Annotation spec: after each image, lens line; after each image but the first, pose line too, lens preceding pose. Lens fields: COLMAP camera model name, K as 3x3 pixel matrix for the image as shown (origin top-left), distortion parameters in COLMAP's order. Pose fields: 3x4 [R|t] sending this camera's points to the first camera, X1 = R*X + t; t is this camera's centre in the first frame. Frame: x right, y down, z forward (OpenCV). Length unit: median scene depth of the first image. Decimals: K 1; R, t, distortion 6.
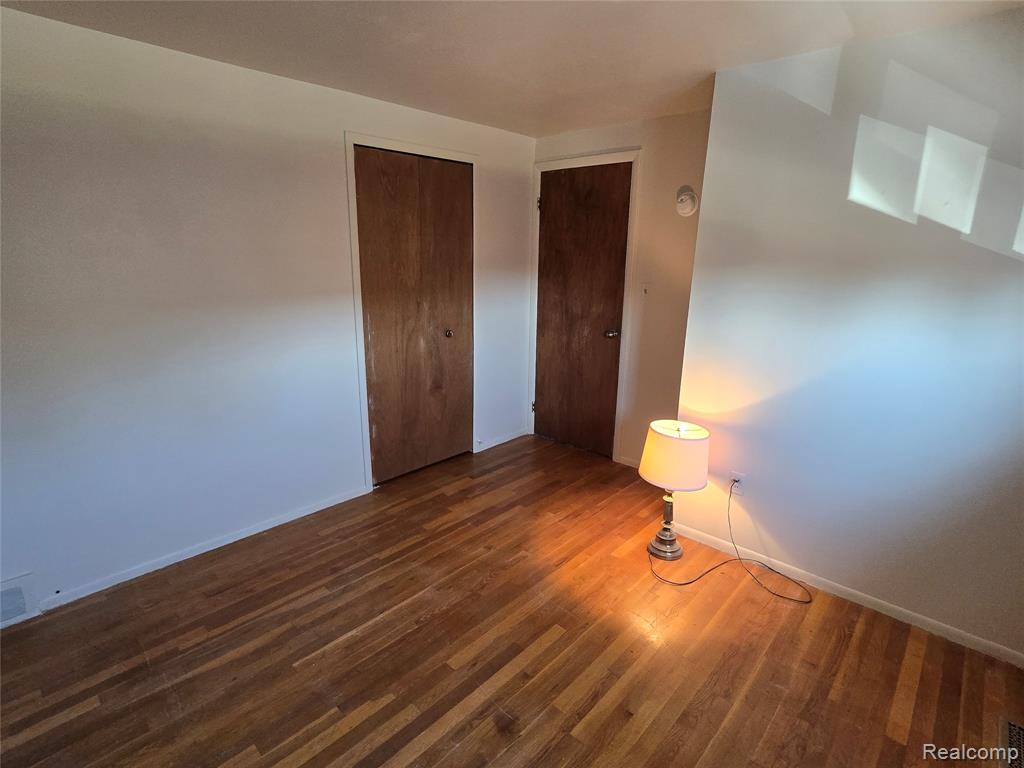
lens RADIAL K [[530.0, 0, 510.9], [0, 530.0, 383.6], [0, 0, 1]] dist [-0.003870, -0.000454]
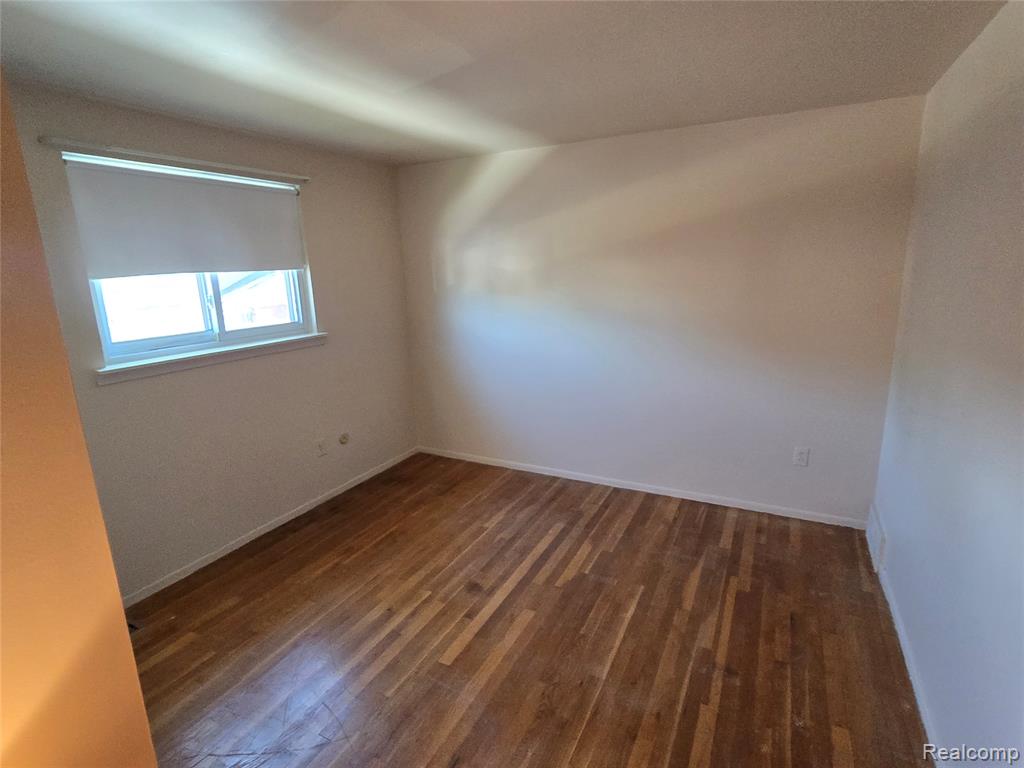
lens RADIAL K [[530.0, 0, 512.0], [0, 530.0, 385.6], [0, 0, 1]] dist [-0.003870, -0.000454]
pose [[-0.963276, 0.069705, -0.259307, 0.204556], [-0.055016, 0.893994, 0.444688, -0.468235], [0.262816, 0.442623, -0.857329, 1.764506]]
